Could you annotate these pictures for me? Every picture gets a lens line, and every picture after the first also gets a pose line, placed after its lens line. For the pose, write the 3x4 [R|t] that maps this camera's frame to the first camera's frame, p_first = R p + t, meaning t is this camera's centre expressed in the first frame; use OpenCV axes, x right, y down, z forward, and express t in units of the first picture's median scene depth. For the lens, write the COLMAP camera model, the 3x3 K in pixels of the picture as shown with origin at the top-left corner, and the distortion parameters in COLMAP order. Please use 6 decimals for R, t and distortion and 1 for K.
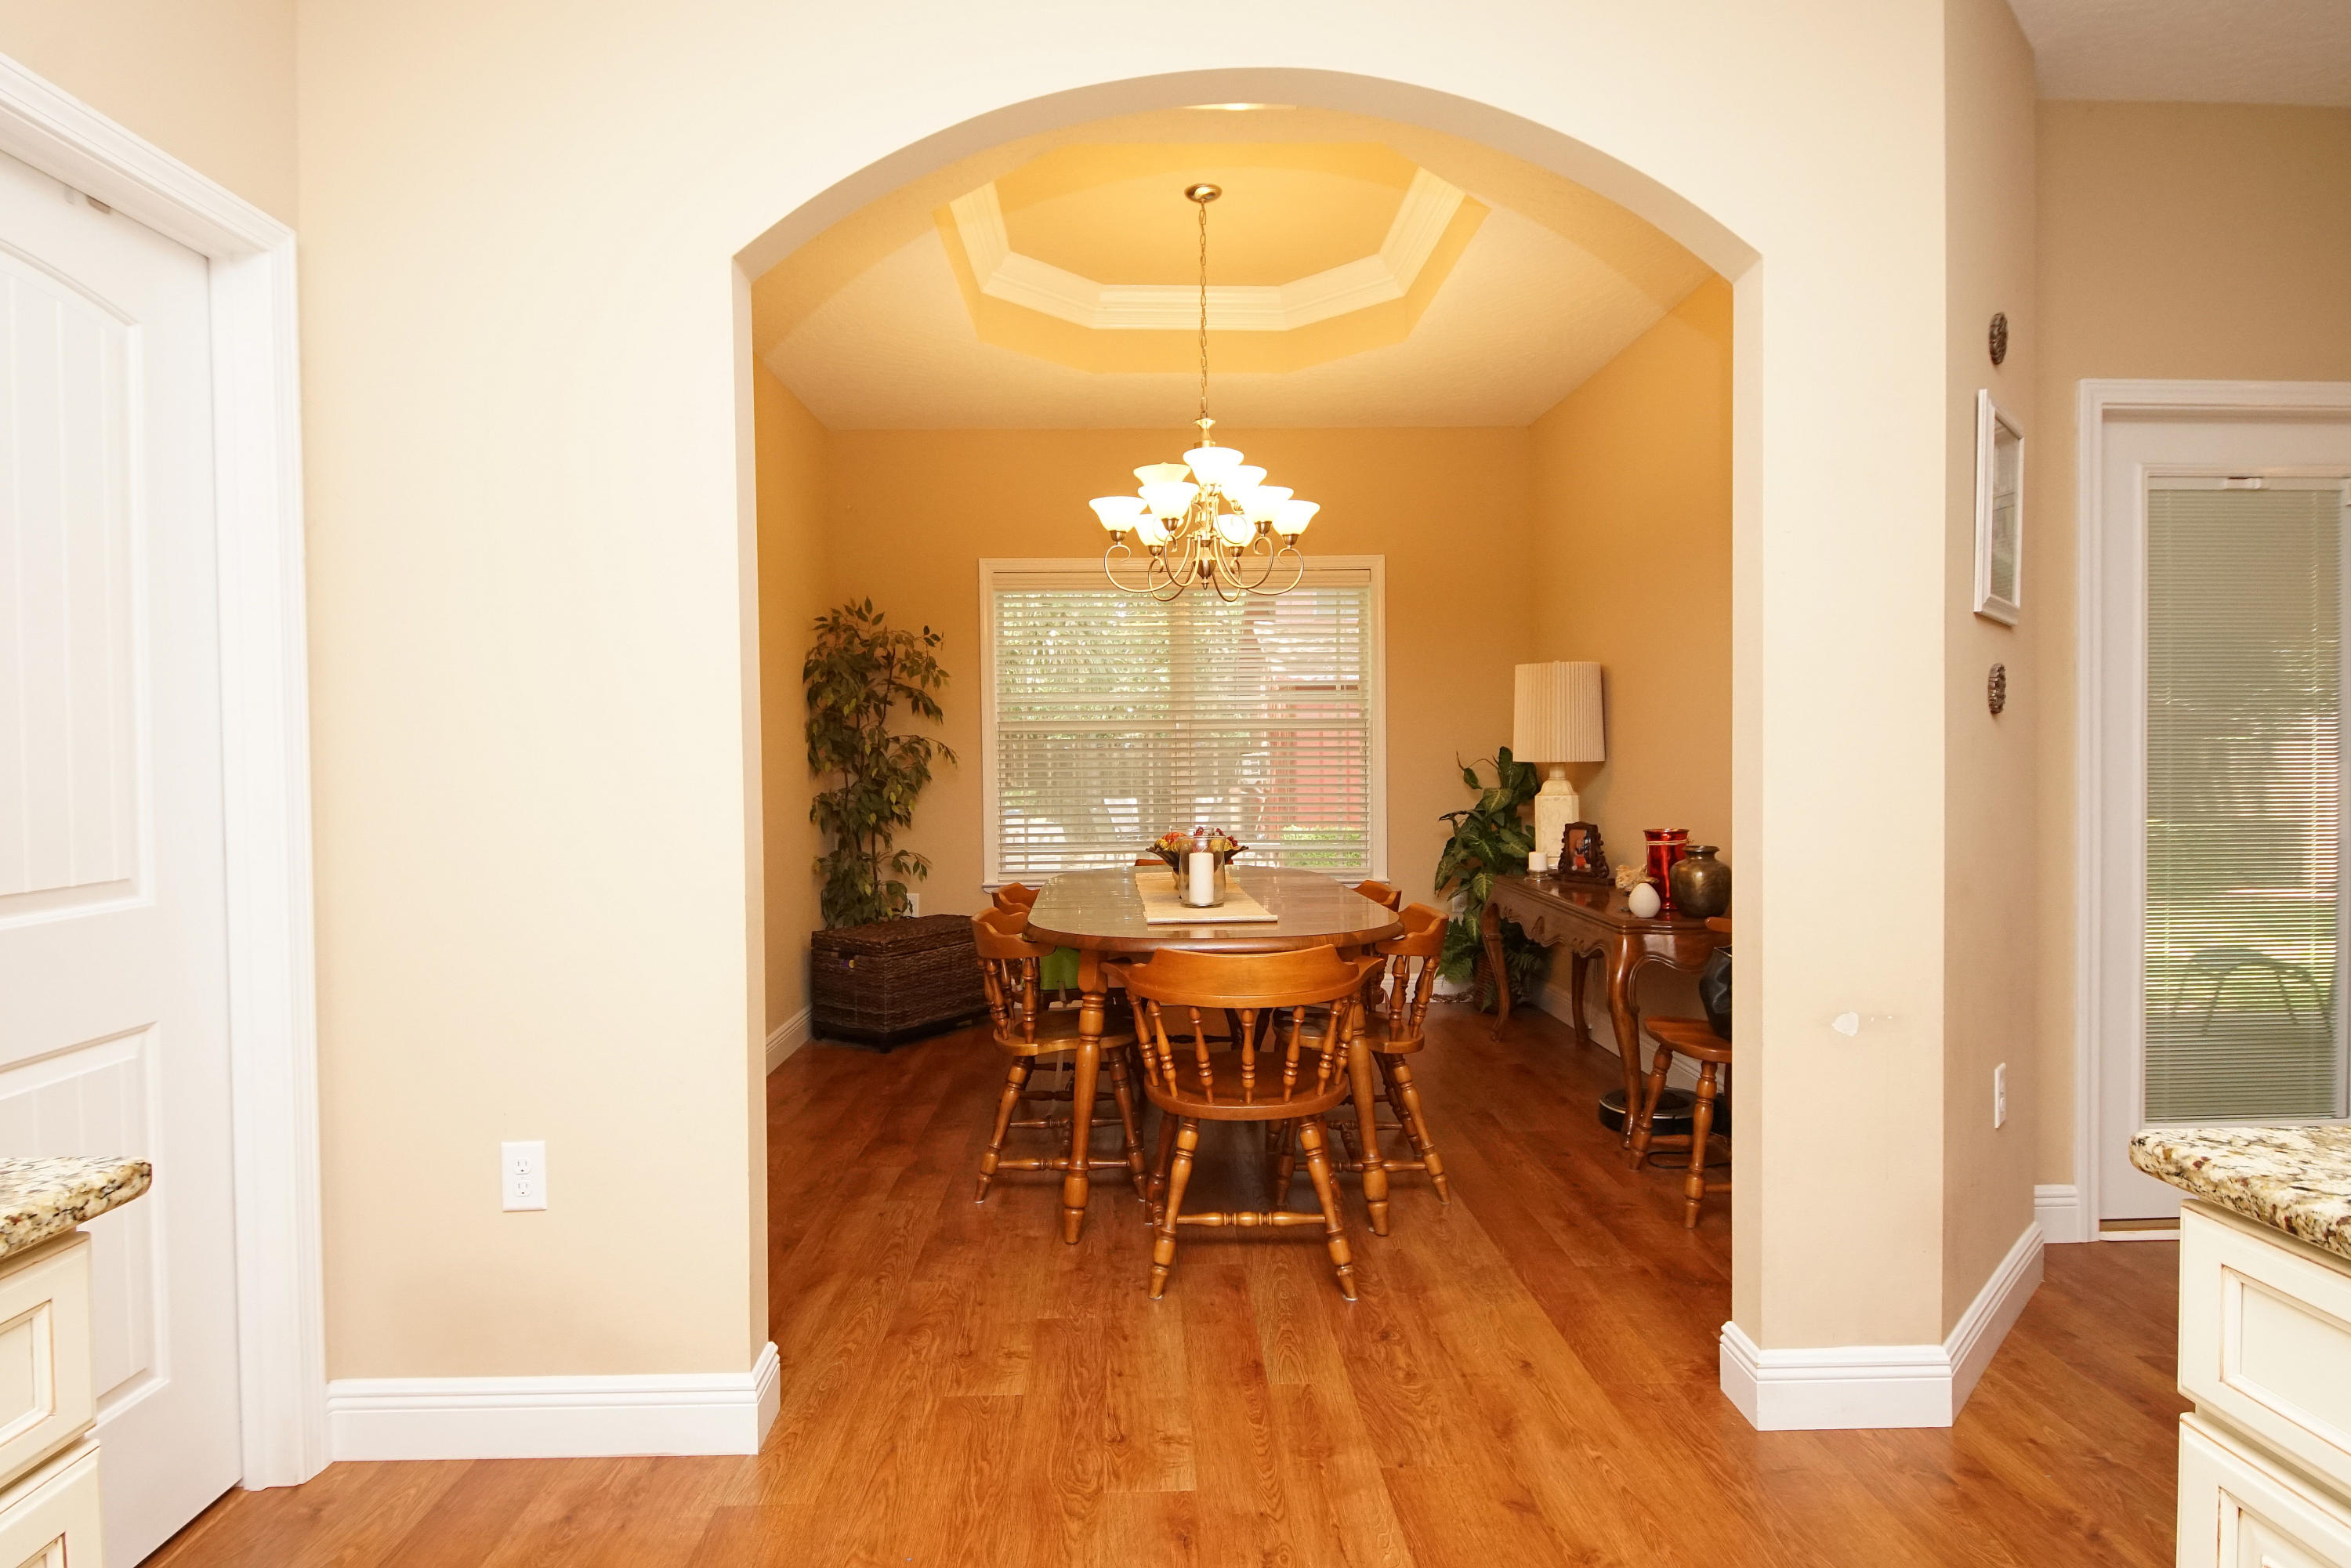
lens RADIAL K [[1273.0, 0, 1158.3], [0, 1273.0, 778.5], [0, 0, 1]] dist [0.029469, -0.029268]
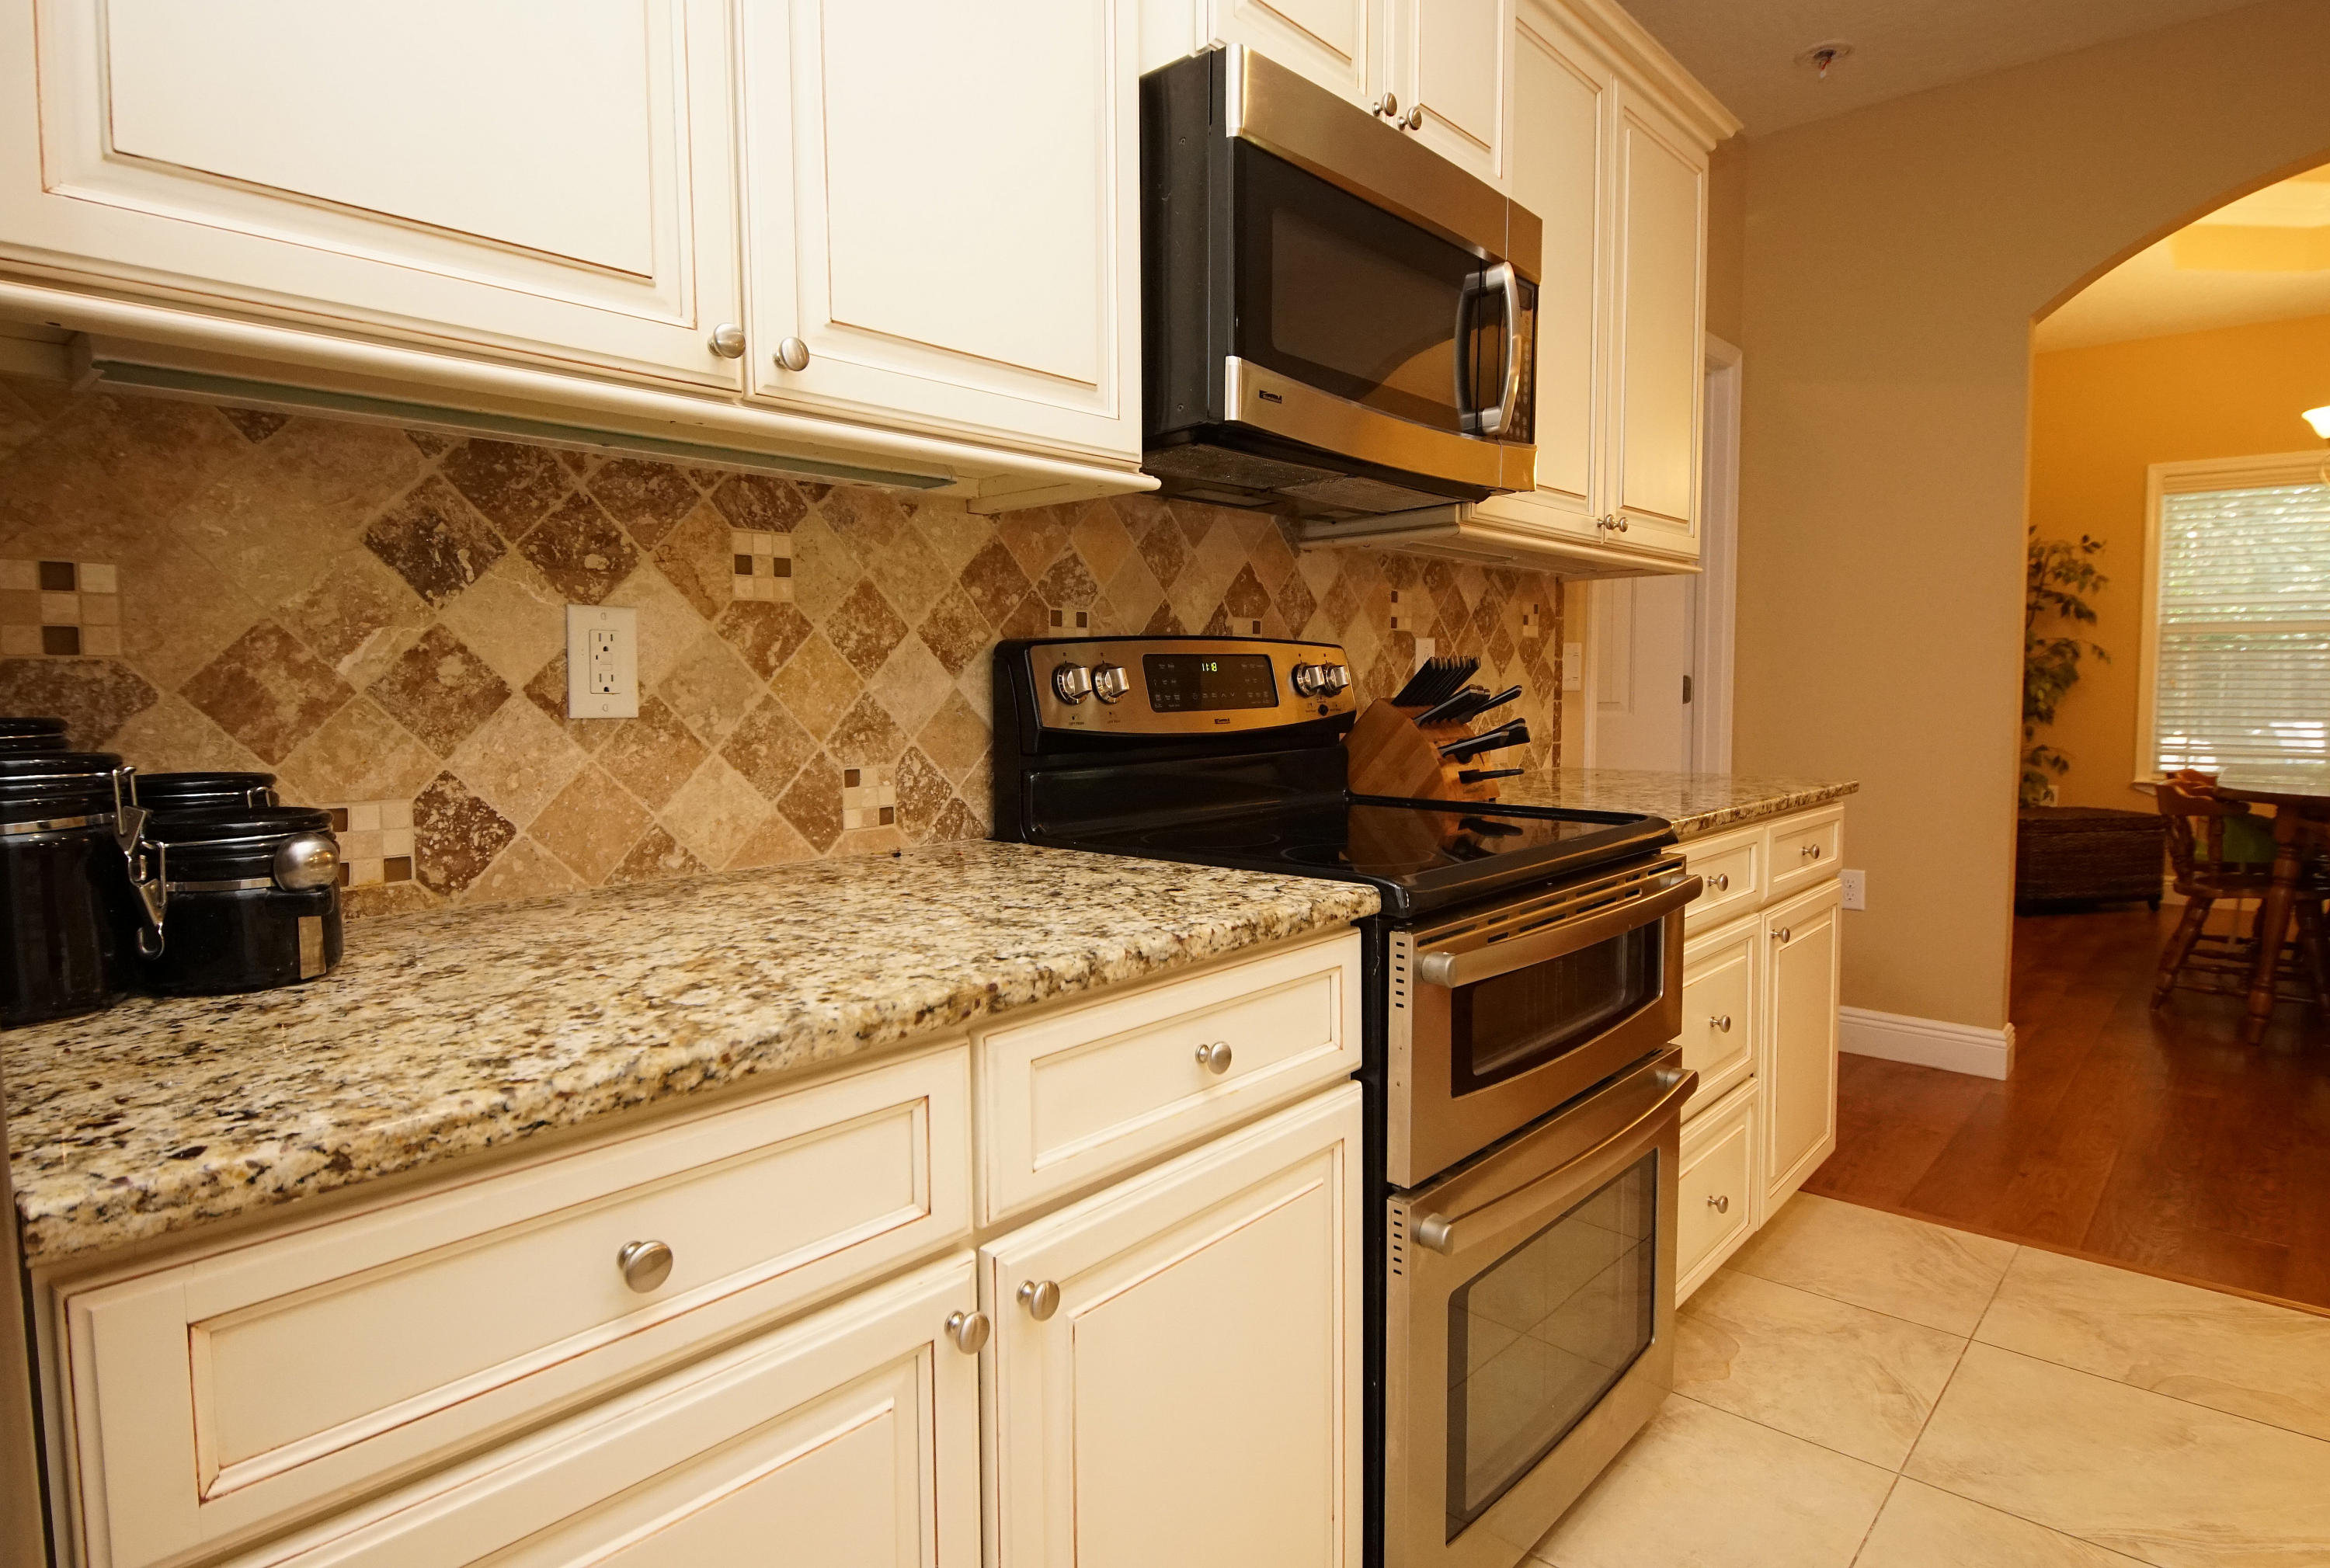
lens RADIAL K [[1261.7, 0, 1091.4], [0, 1261.7, 777.4], [0, 0, 1]] dist [0.029469, -0.029268]
pose [[0.708820, 0.053823, -0.703333, -0.017537], [-0.012321, 0.997877, 0.063946, 0.036660], [0.705281, -0.036660, 0.707979, -0.503004]]
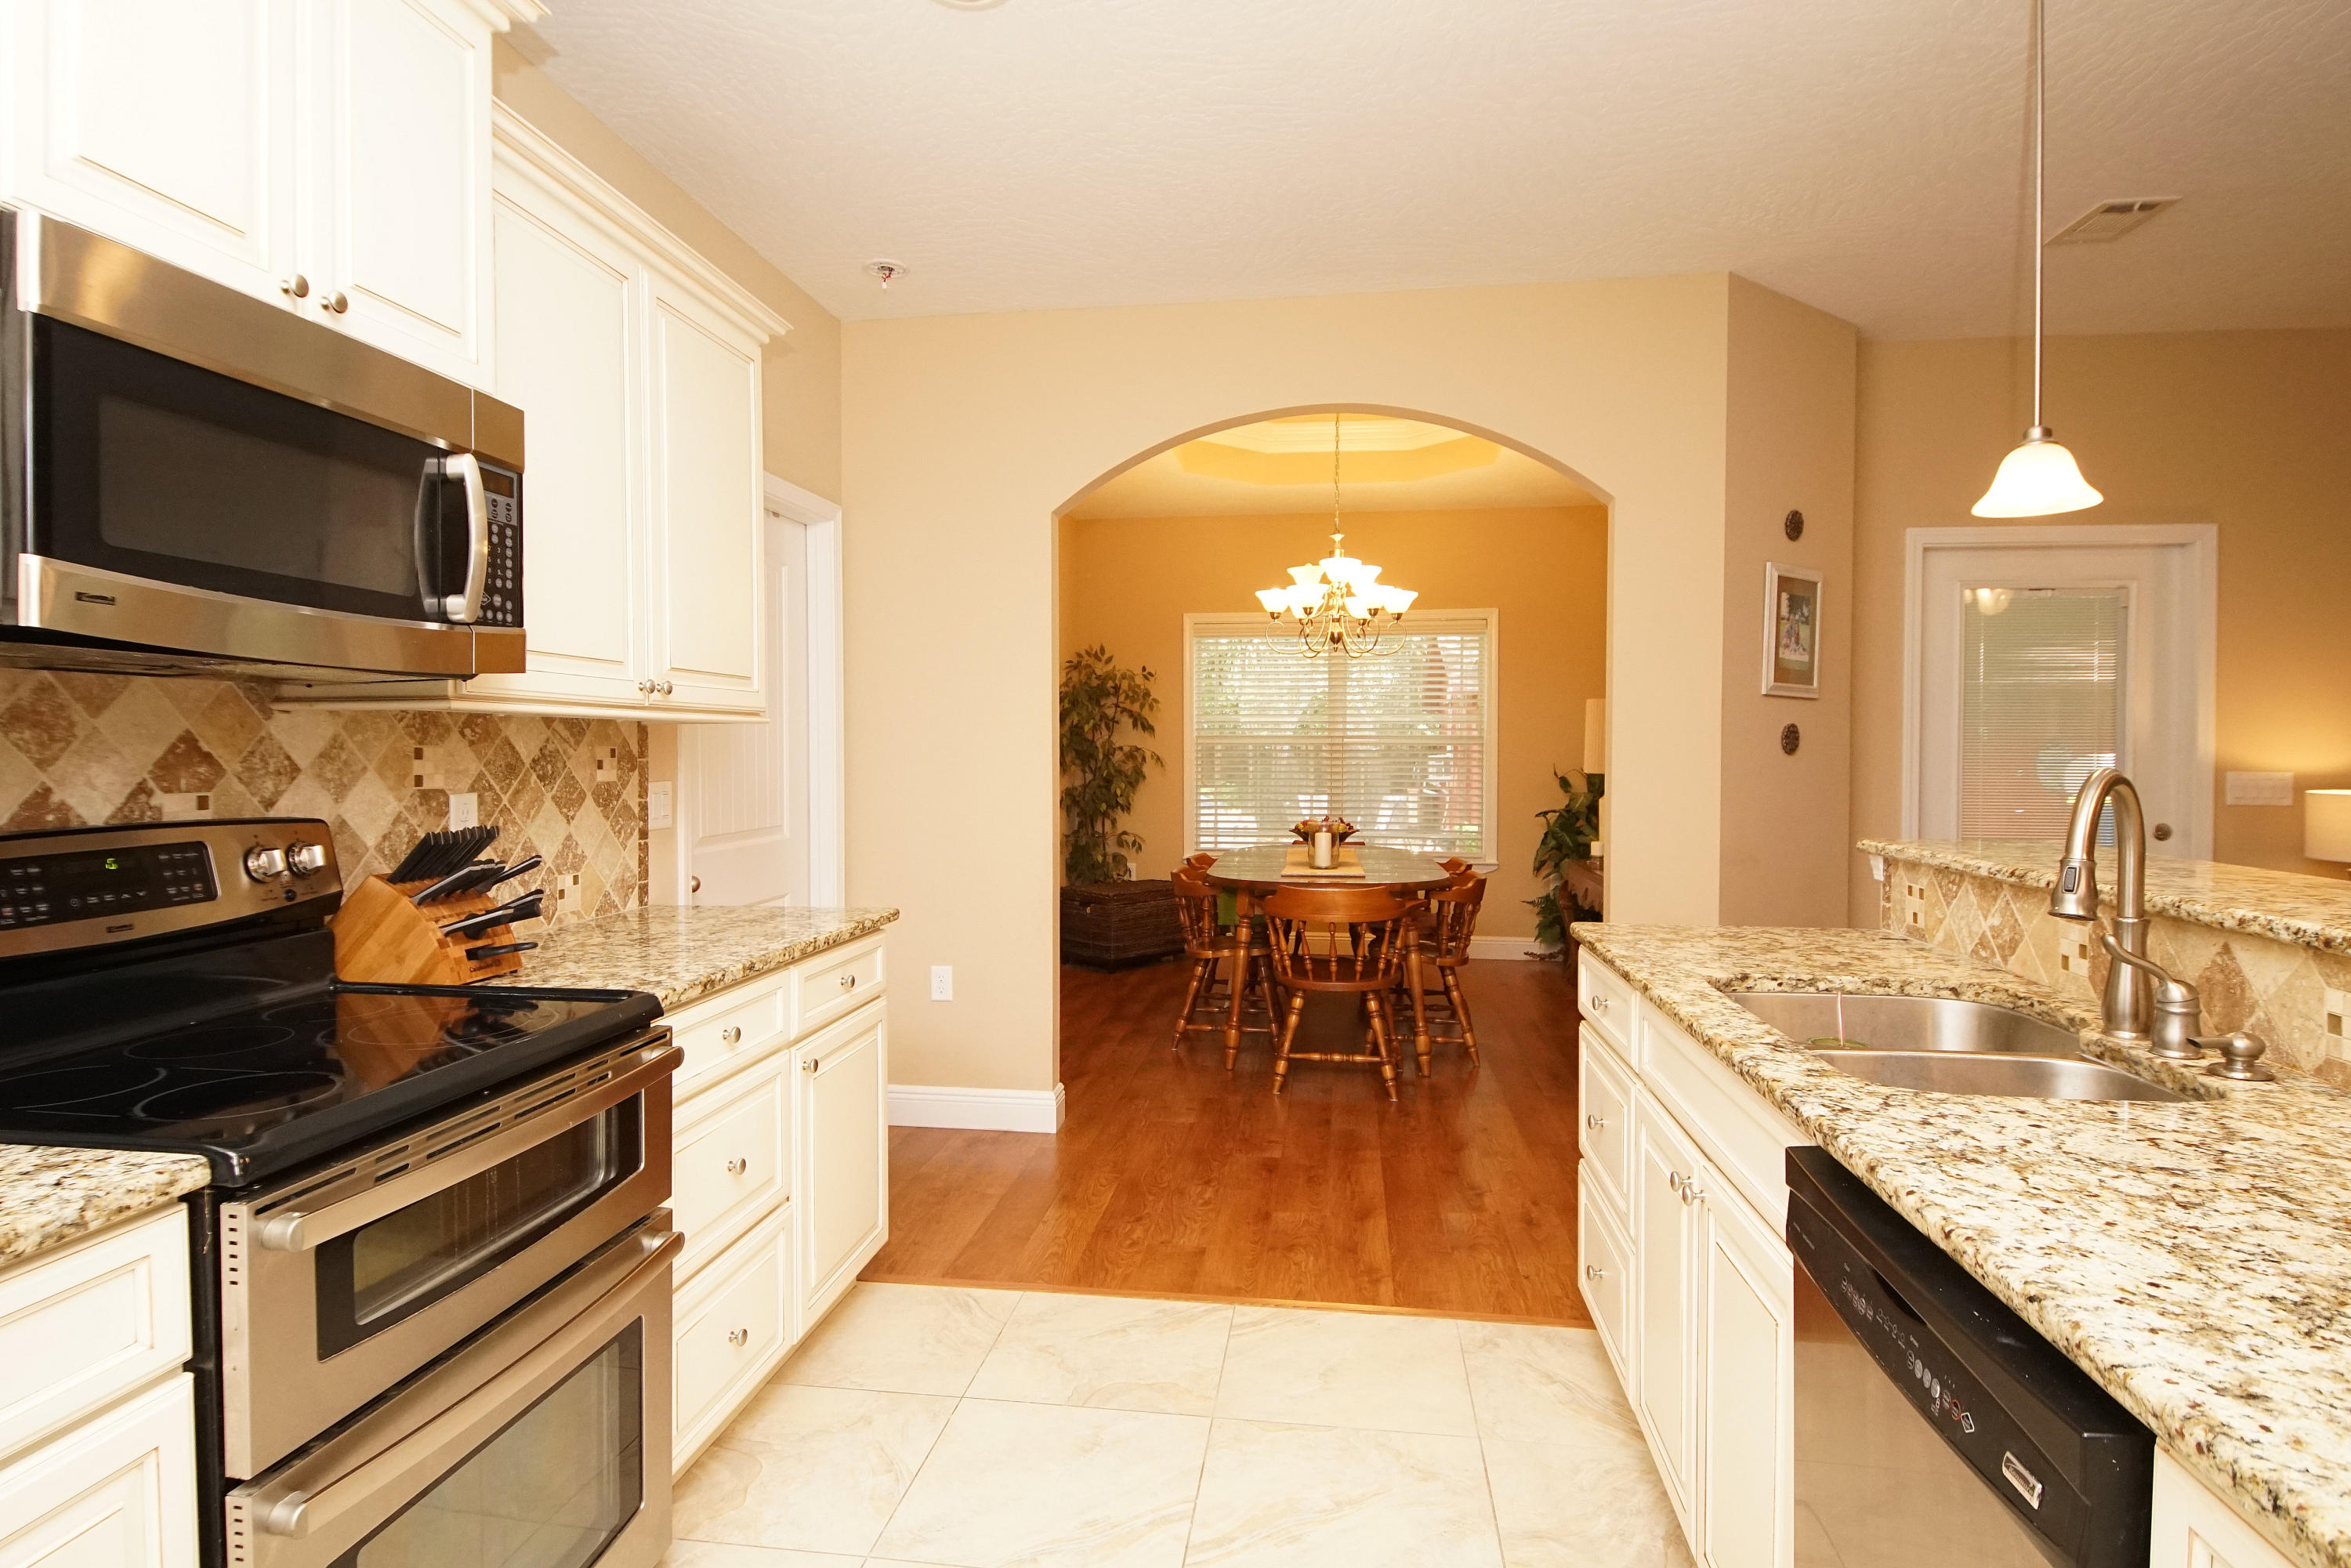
lens RADIAL K [[1273.0, 0, 1146.3], [0, 1273.0, 777.5], [0, 0, 1]] dist [0.029469, -0.029268]
pose [[0.984968, 0.014892, -0.172093, 0.079624], [-0.014225, 0.999886, 0.005104, -0.010868], [0.172149, -0.002579, 0.985068, -0.480203]]
